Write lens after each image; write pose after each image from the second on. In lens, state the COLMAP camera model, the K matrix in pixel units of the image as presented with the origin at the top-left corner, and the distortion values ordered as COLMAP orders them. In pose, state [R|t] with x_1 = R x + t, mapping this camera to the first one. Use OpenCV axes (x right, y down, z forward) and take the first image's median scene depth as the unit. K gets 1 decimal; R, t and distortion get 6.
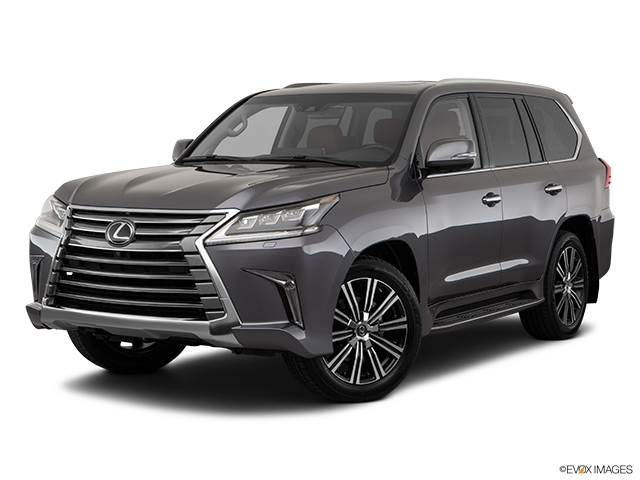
lens RADIAL K [[1324.7, 0, 318.2], [0, 1324.7, 239.3], [0, 0, 1]] dist [0.115762, 0.000000]
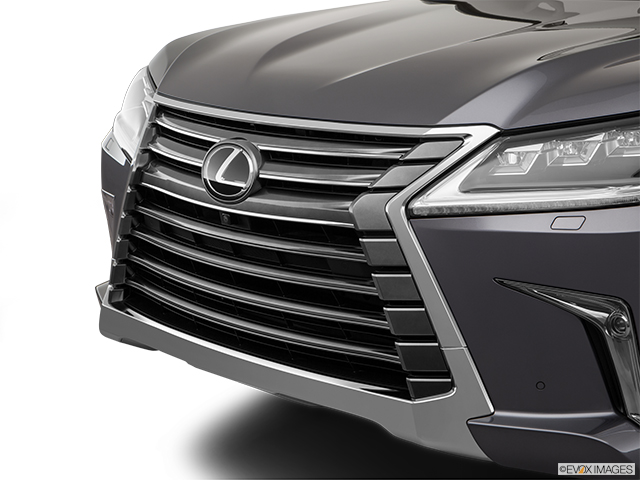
lens RADIAL K [[1430.7, 0, 319.5], [0, 1430.7, 238.3], [0, 0, 1]] dist [0.122574, 0.000000]
pose [[0.961791, 0.045752, -0.269936, 0.007863], [-0.010443, 0.991352, 0.130817, -0.045689], [0.273587, -0.122999, 0.953950, 0.564482]]
